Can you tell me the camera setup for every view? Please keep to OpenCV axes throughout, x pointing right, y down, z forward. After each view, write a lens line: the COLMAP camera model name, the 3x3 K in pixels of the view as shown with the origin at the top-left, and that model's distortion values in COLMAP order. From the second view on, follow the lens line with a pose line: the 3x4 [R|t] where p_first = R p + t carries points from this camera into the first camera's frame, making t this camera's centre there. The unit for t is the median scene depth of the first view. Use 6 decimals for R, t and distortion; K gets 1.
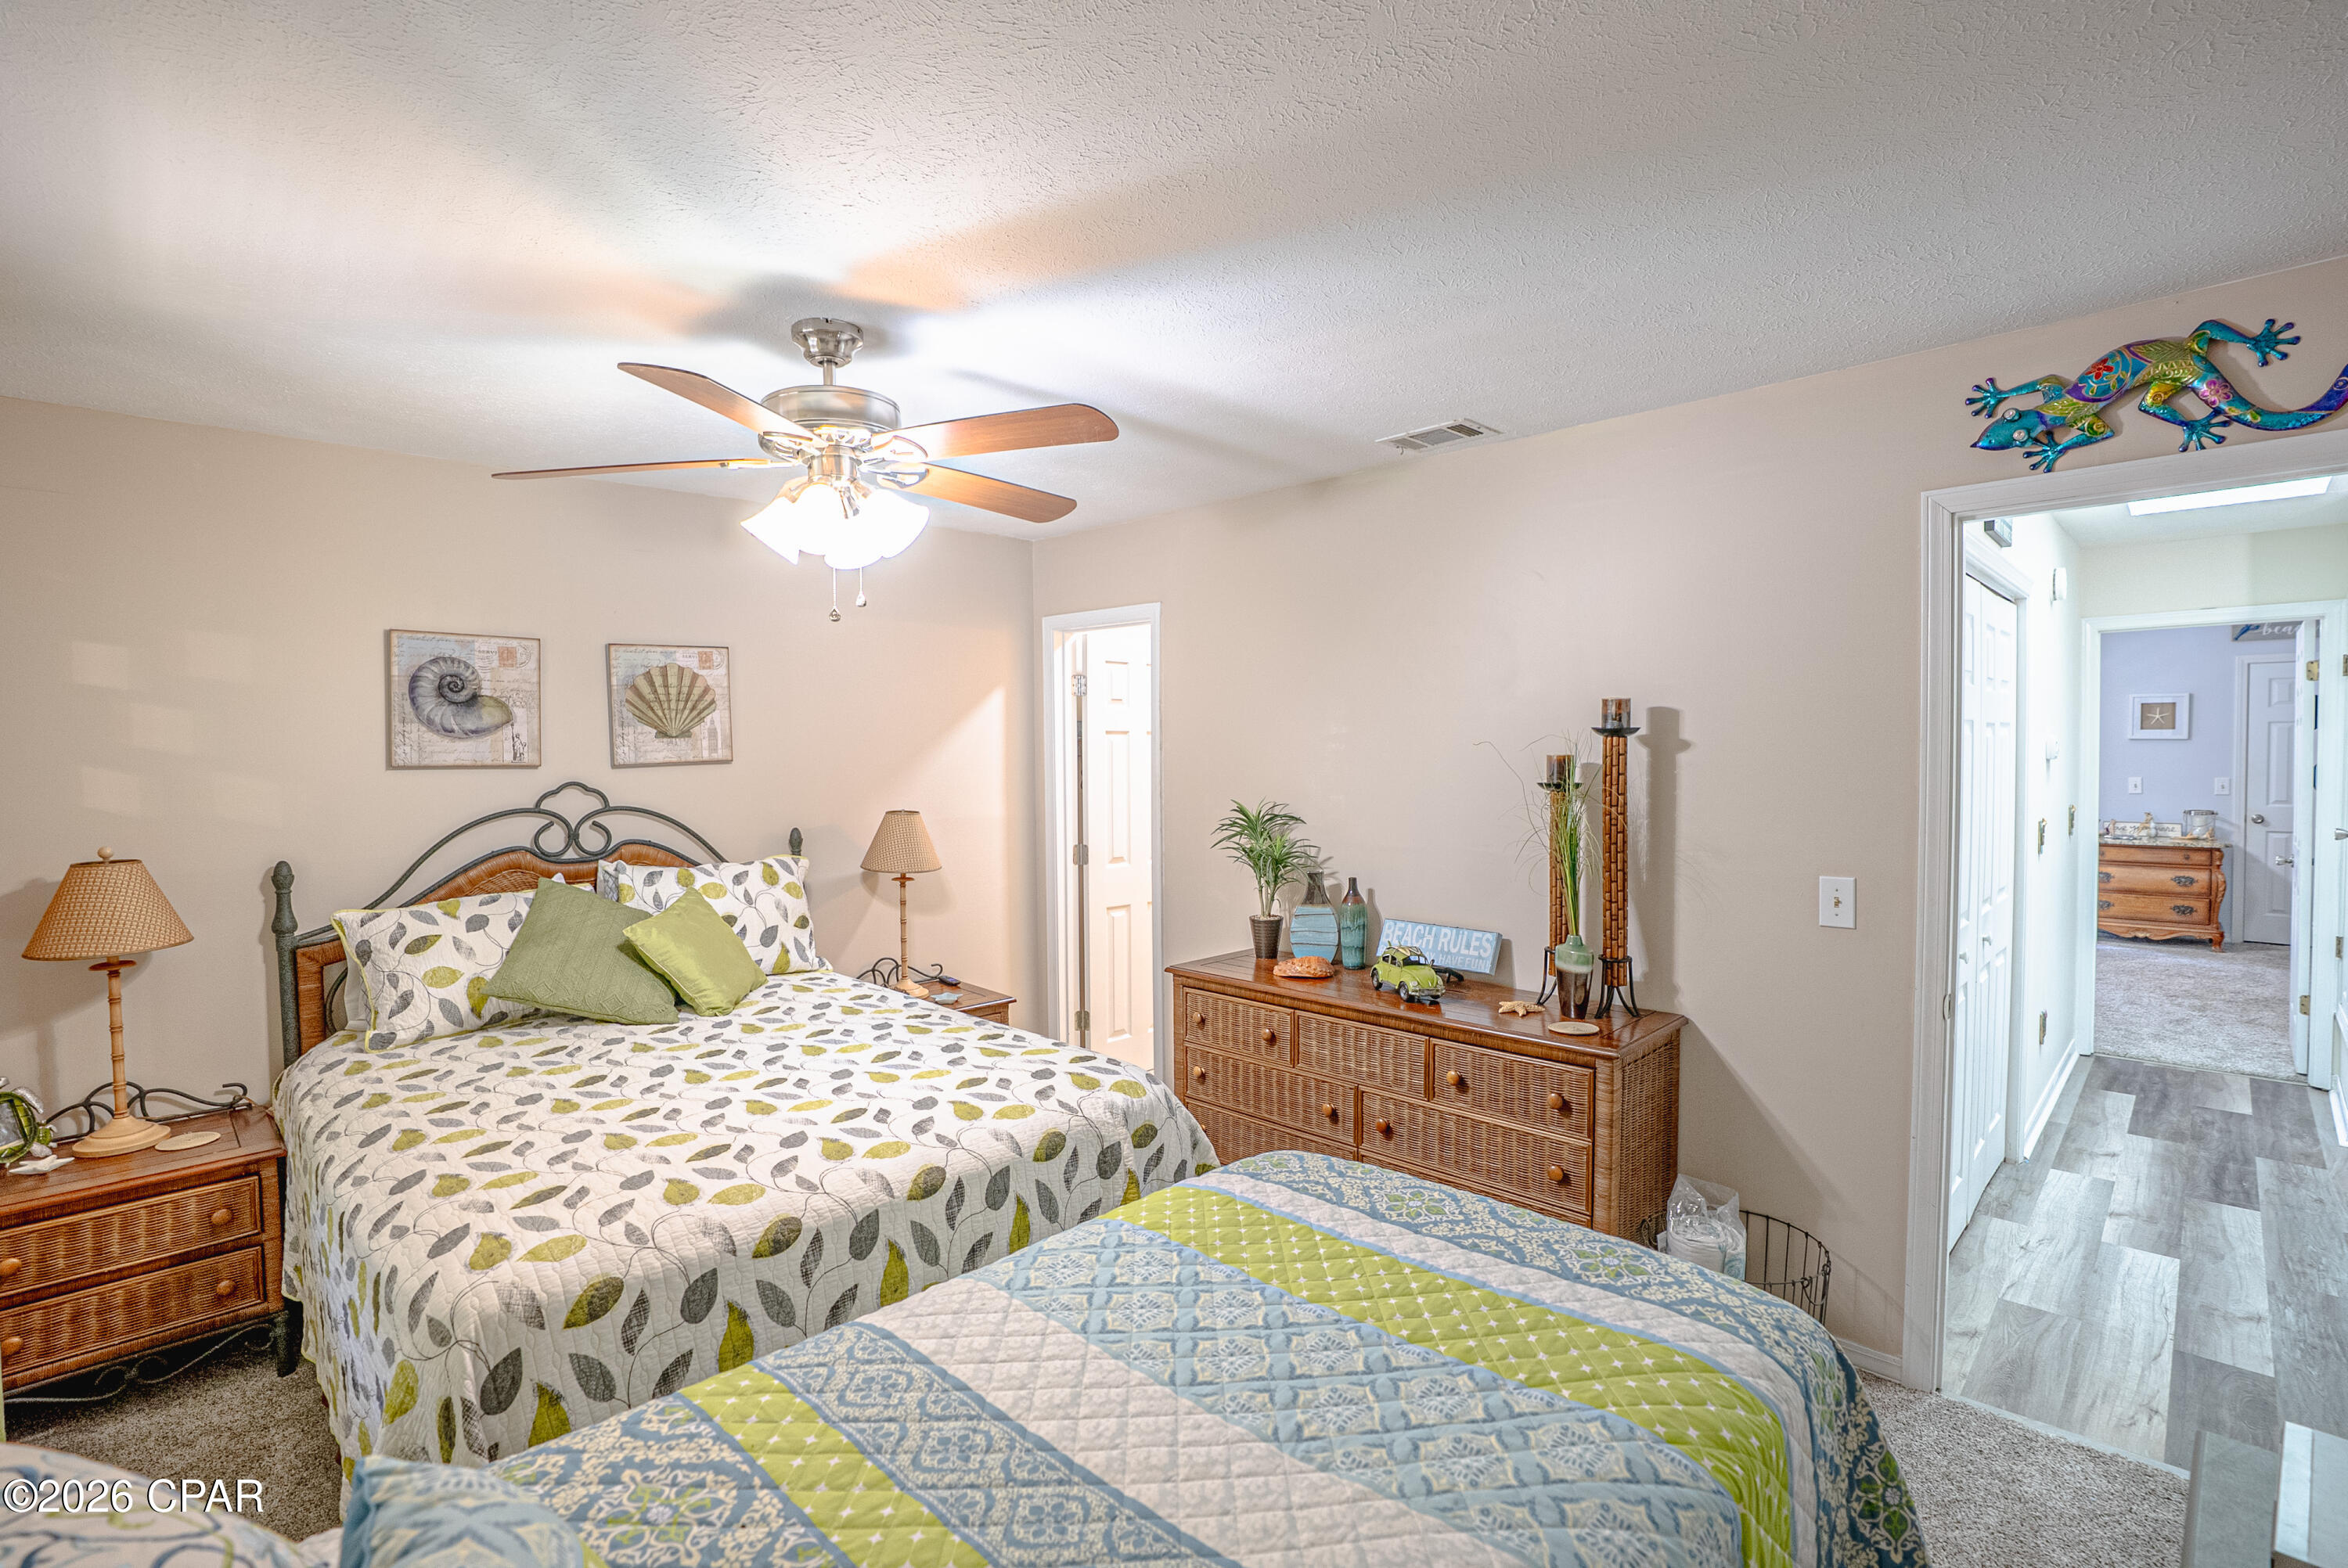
lens RADIAL K [[1098.9, 0, 1172.8], [0, 1098.9, 784.4], [0, 0, 1]] dist [-0.061050, 0.025593]
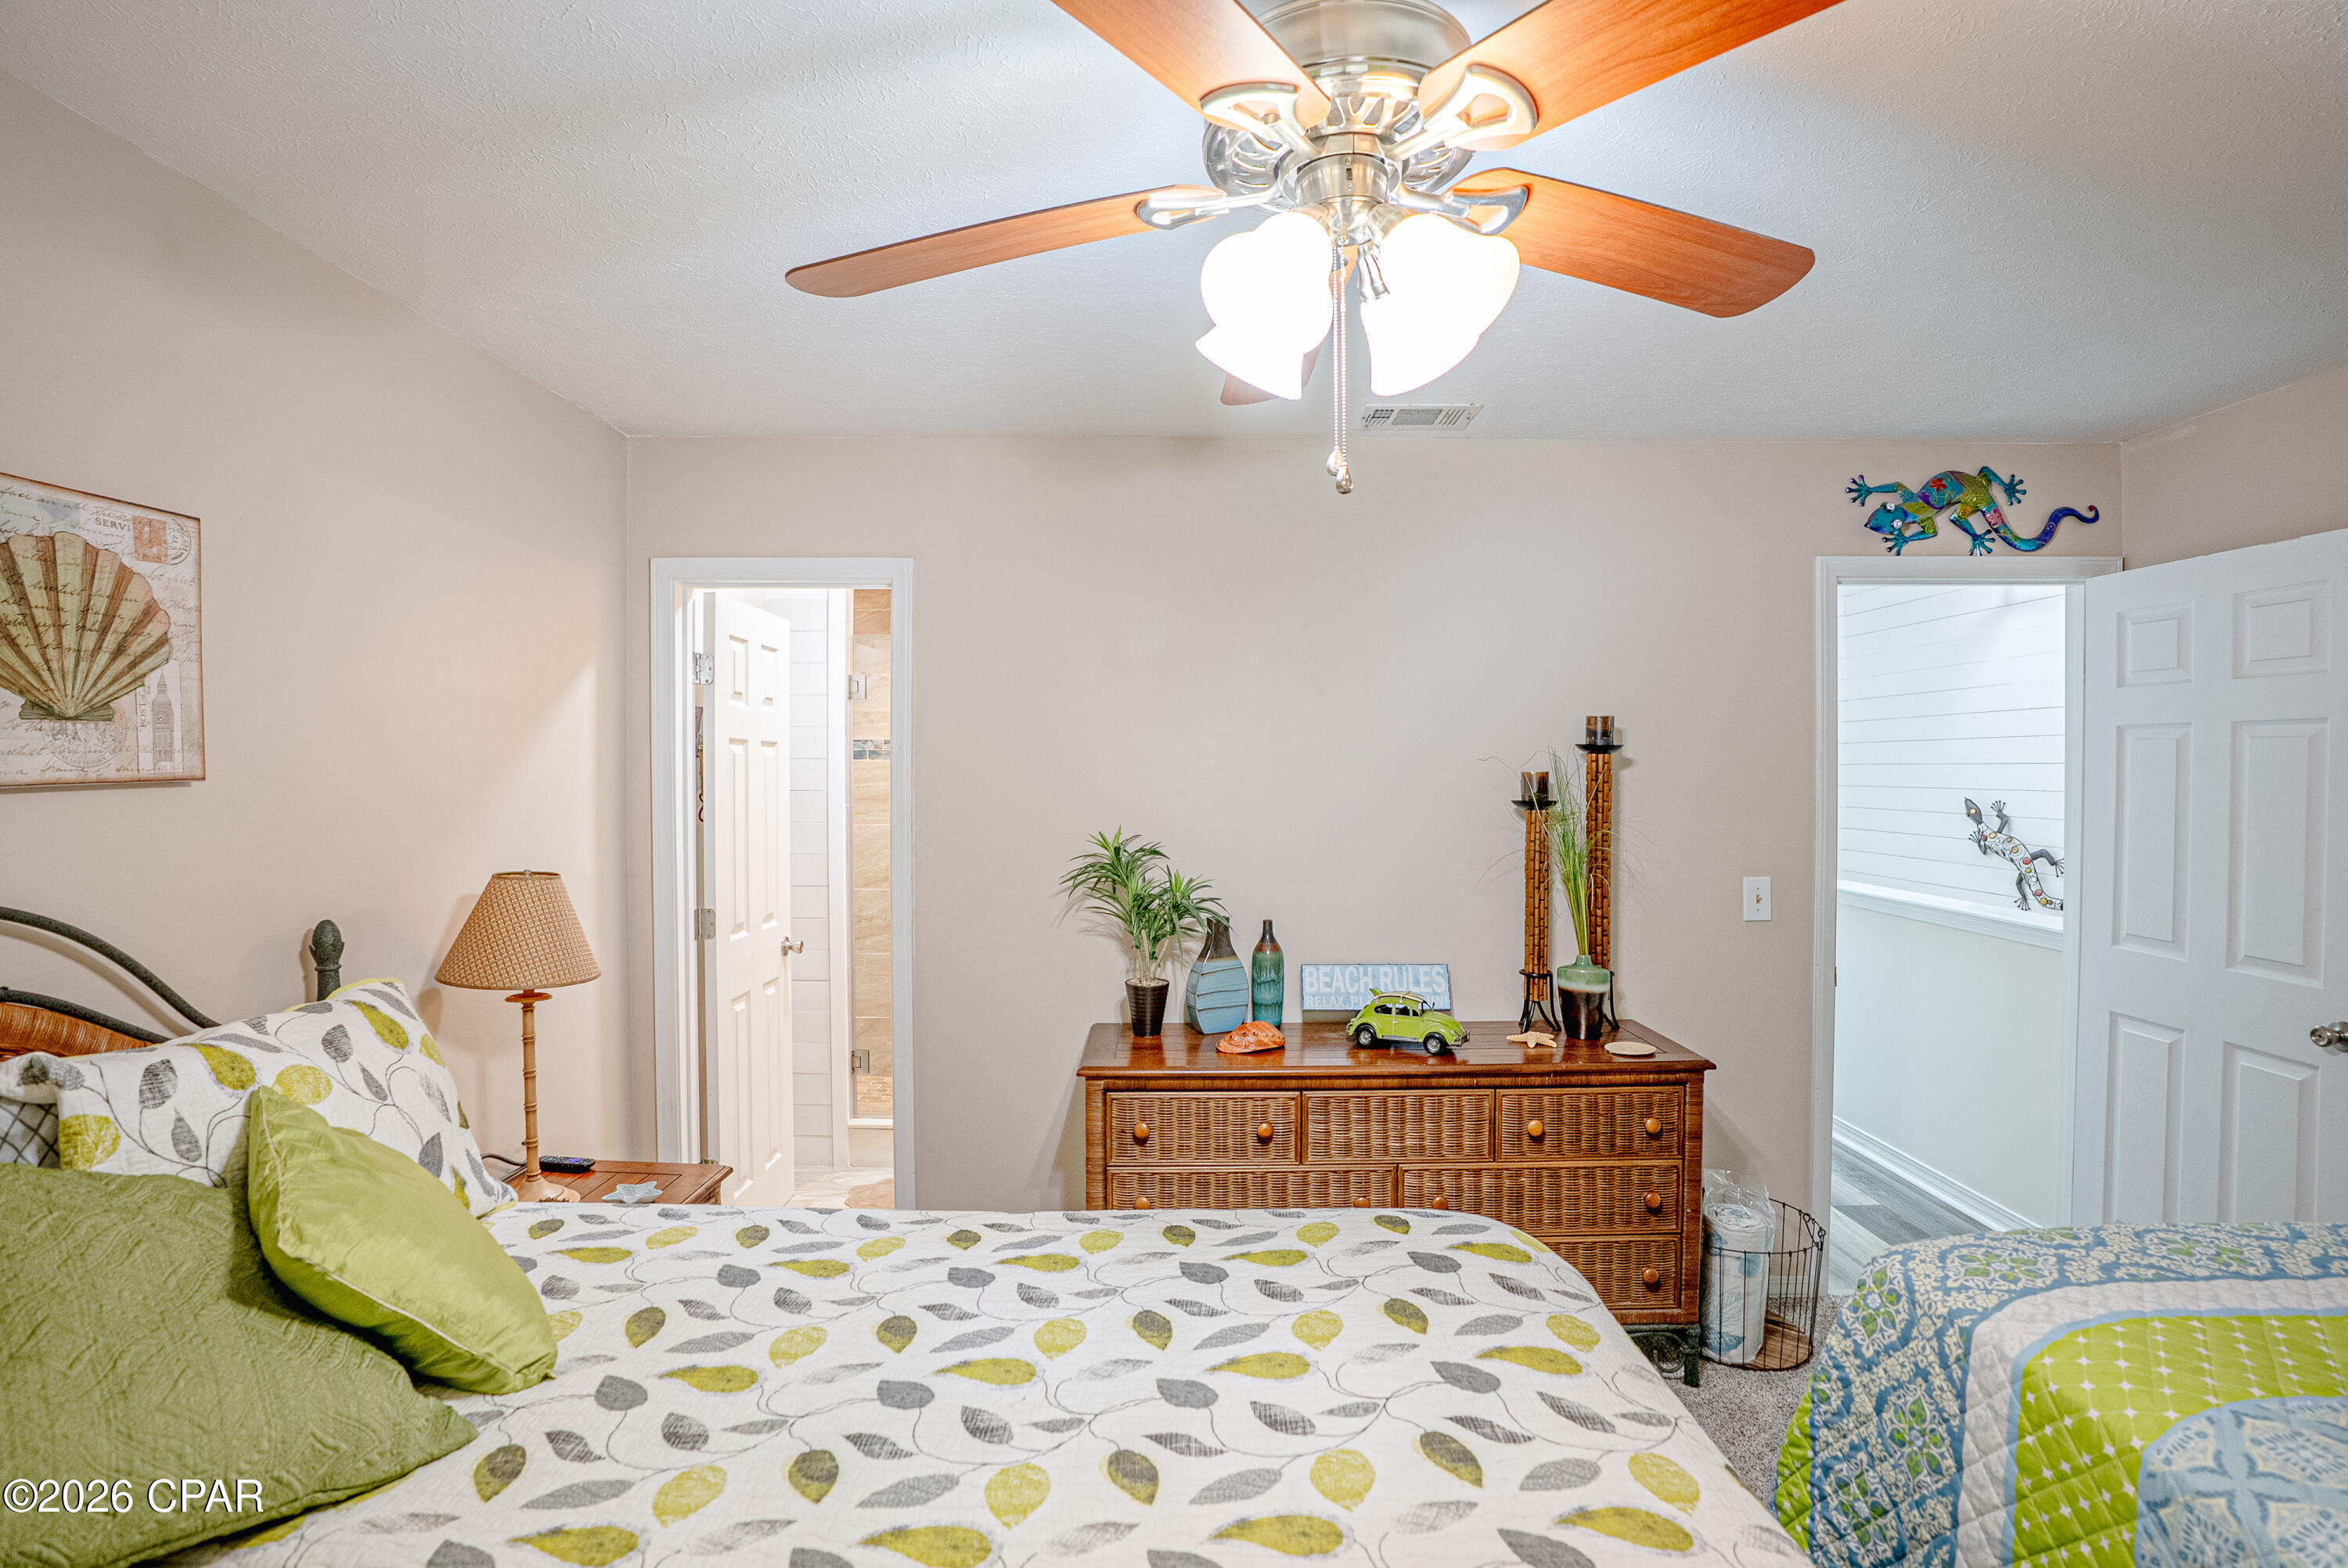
lens RADIAL K [[1098.9, 0, 1172.8], [0, 1098.9, 784.4], [0, 0, 1]] dist [-0.061050, 0.025593]
pose [[0.700937, -0.002316, 0.713220, -0.498172], [0.019884, 0.999669, -0.016296, -0.005624], [-0.712946, 0.025604, 0.700751, 0.483771]]
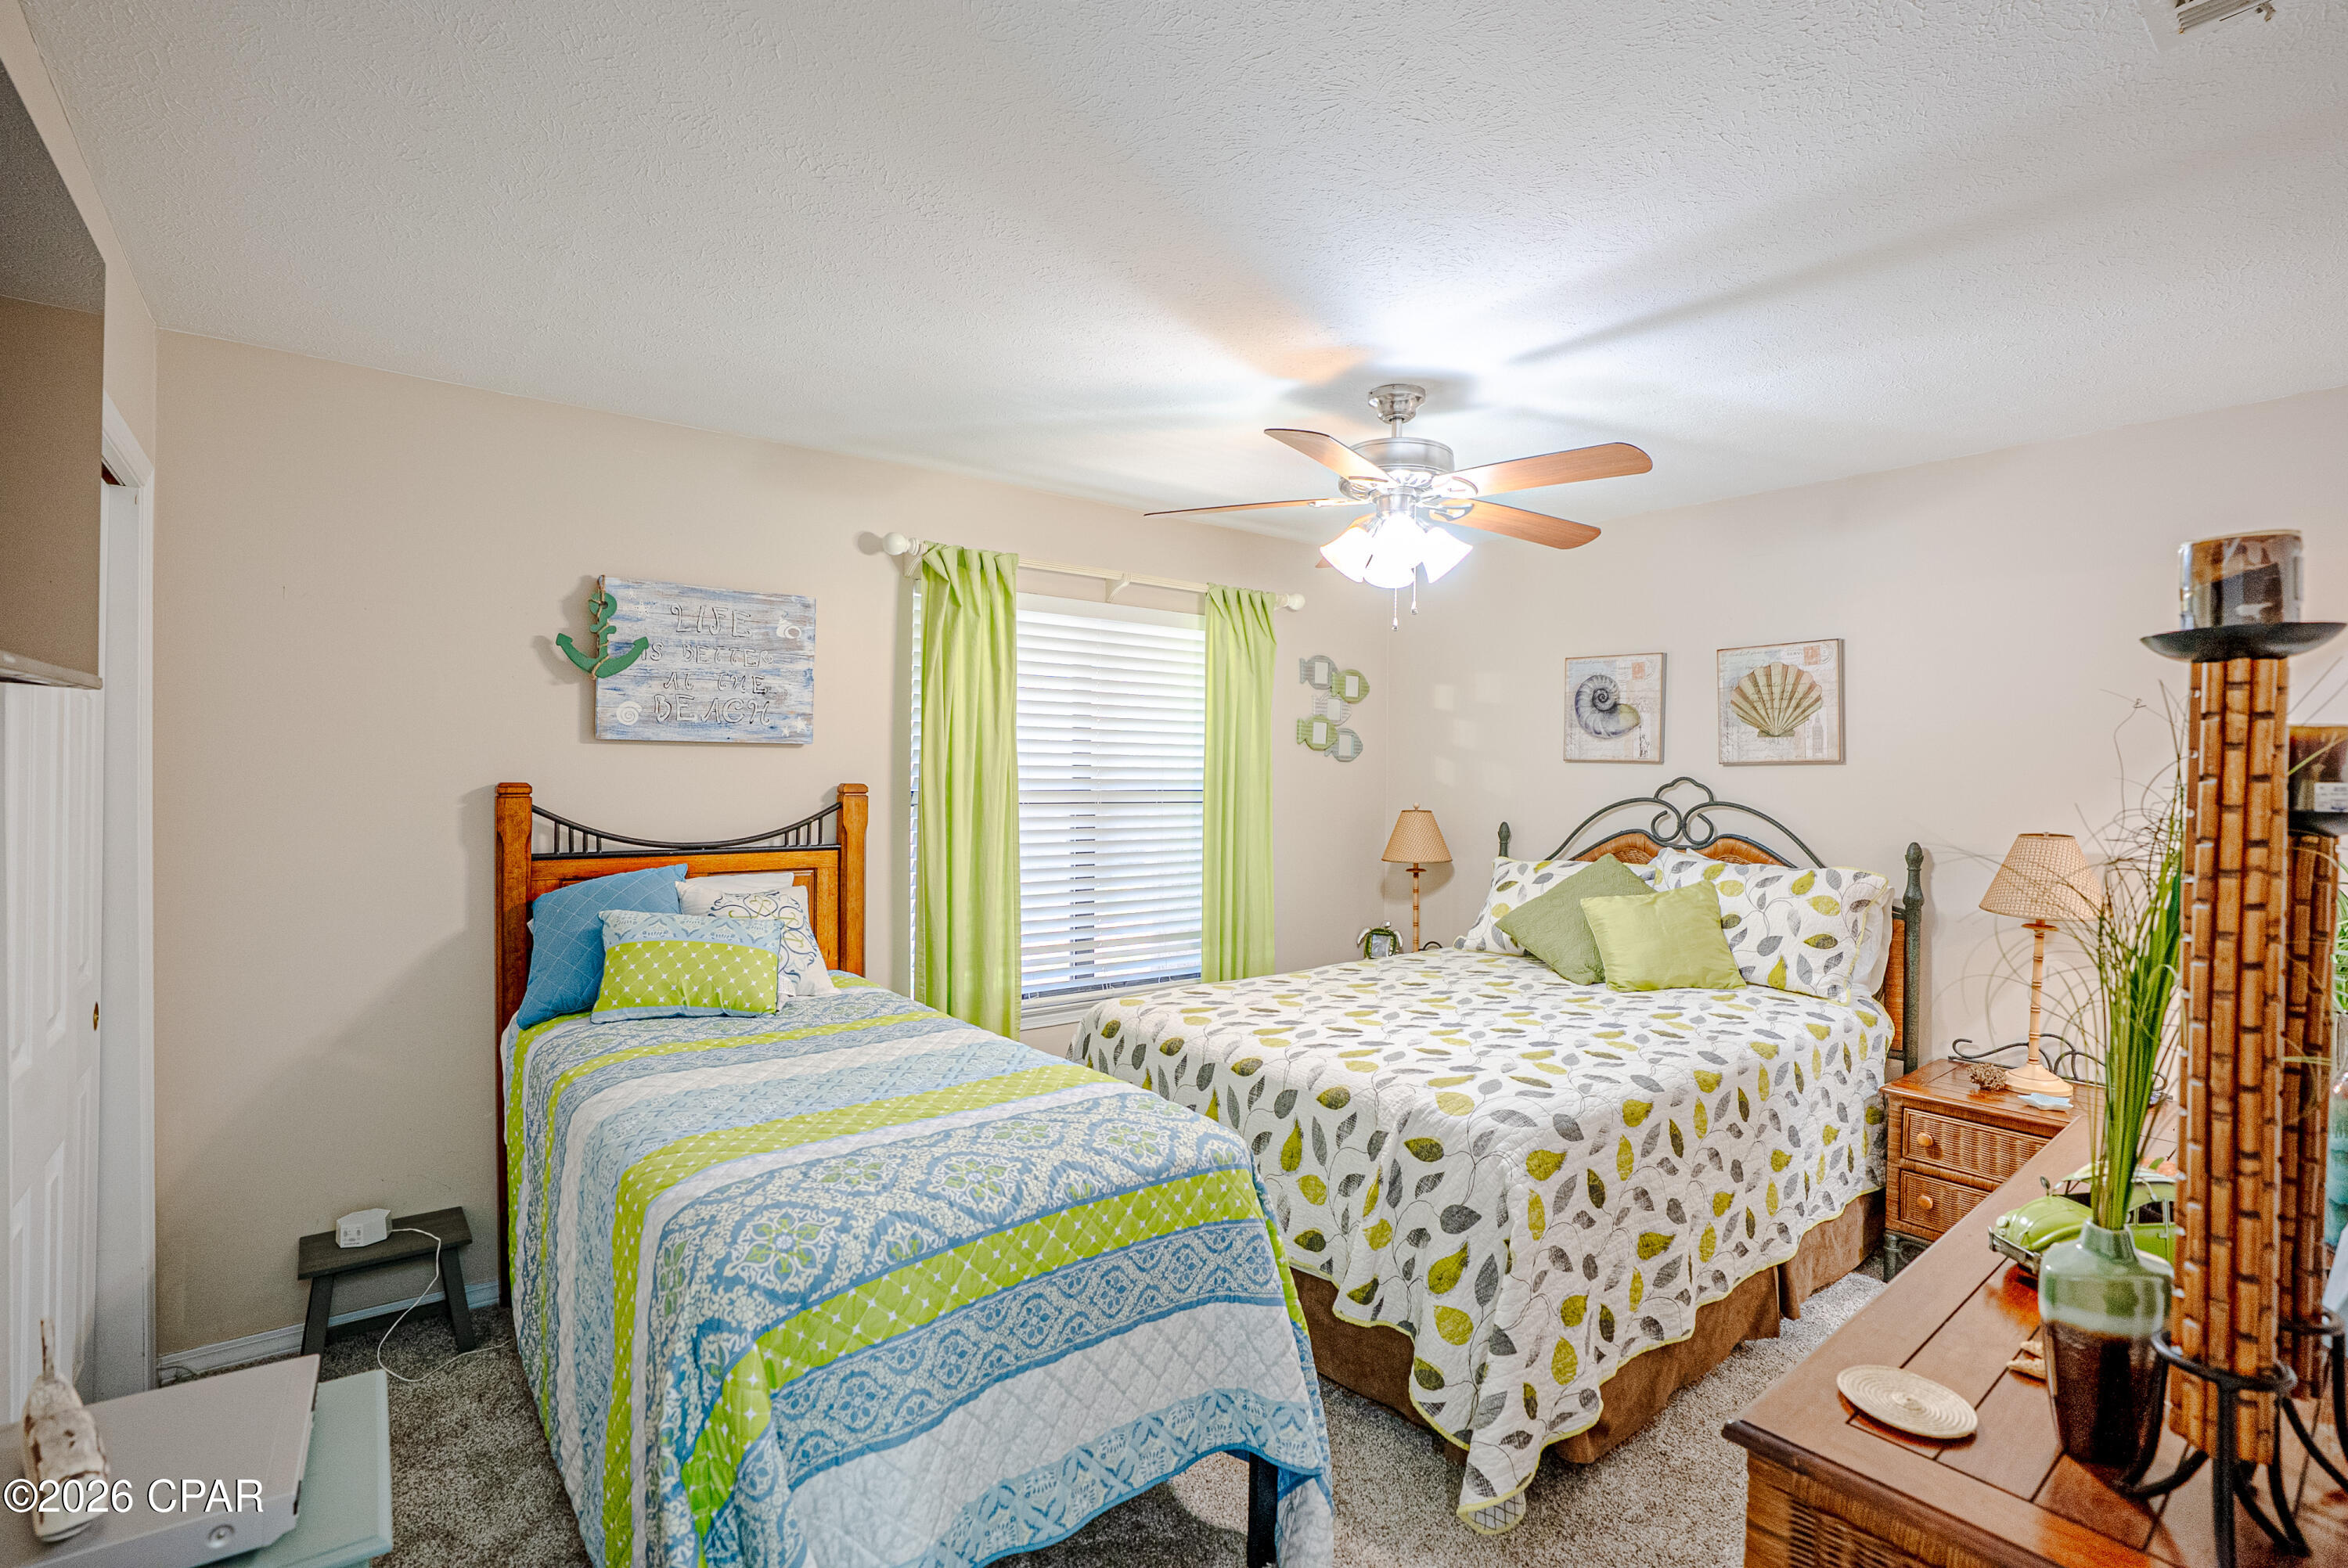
lens RADIAL K [[1094.2, 0, 1188.3], [0, 1094.2, 775.8], [0, 0, 1]] dist [-0.068219, 0.025956]
pose [[-0.093966, 0.013878, -0.995479, 0.629012], [-0.050276, 0.998561, 0.018666, 0.001662], [0.994305, 0.051803, -0.093133, 0.613007]]
